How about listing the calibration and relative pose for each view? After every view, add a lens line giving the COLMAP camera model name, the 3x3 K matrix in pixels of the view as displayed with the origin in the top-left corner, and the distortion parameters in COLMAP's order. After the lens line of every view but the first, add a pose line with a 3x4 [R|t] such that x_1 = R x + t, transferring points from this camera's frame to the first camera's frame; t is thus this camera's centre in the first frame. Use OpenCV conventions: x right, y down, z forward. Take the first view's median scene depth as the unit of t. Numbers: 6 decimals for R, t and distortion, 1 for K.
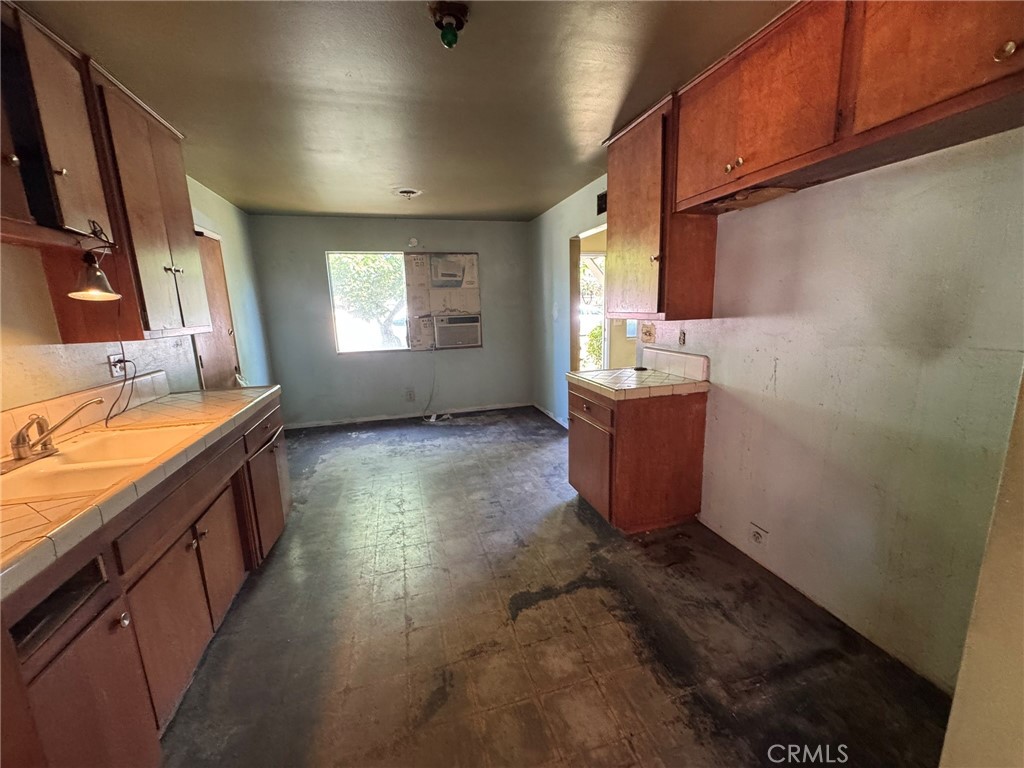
lens RADIAL K [[408.9, 0, 511.5], [0, 408.9, 384.9], [0, 0, 1]] dist [-0.000976, -0.001008]
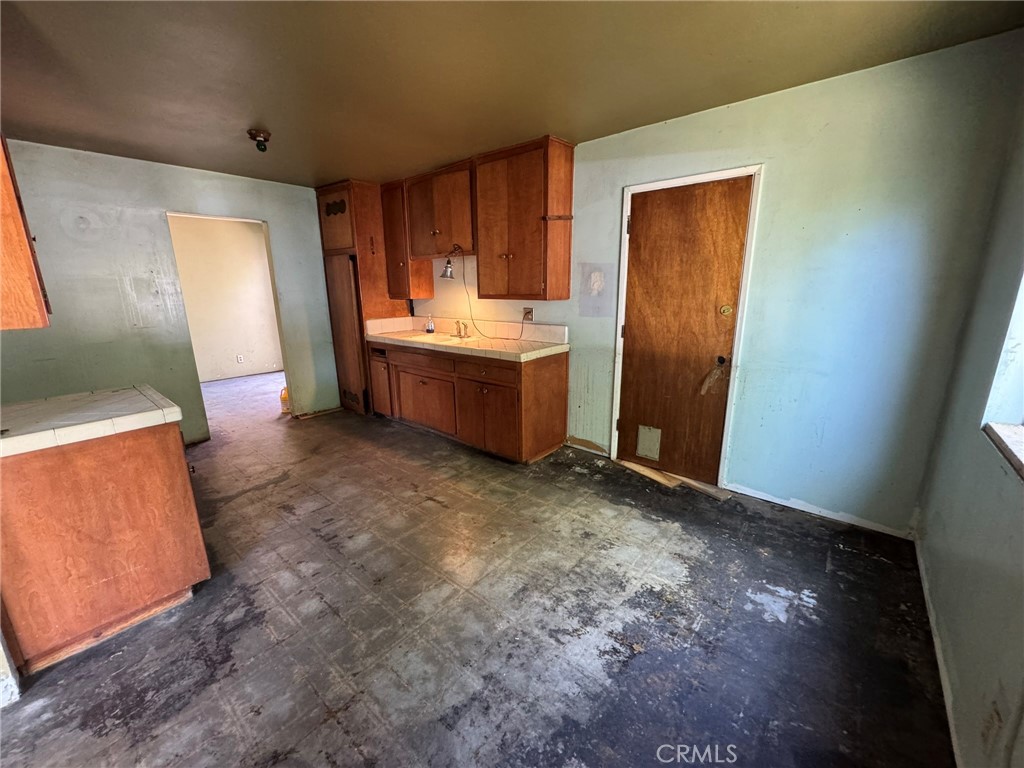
lens RADIAL K [[408.9, 0, 511.6], [0, 408.9, 383.5], [0, 0, 1]] dist [-0.000976, -0.001008]
pose [[-0.829247, 0.164635, -0.534083, 0.032209], [-0.074425, 0.914586, 0.397484, -0.243757], [0.553905, 0.369361, -0.746165, 1.241122]]
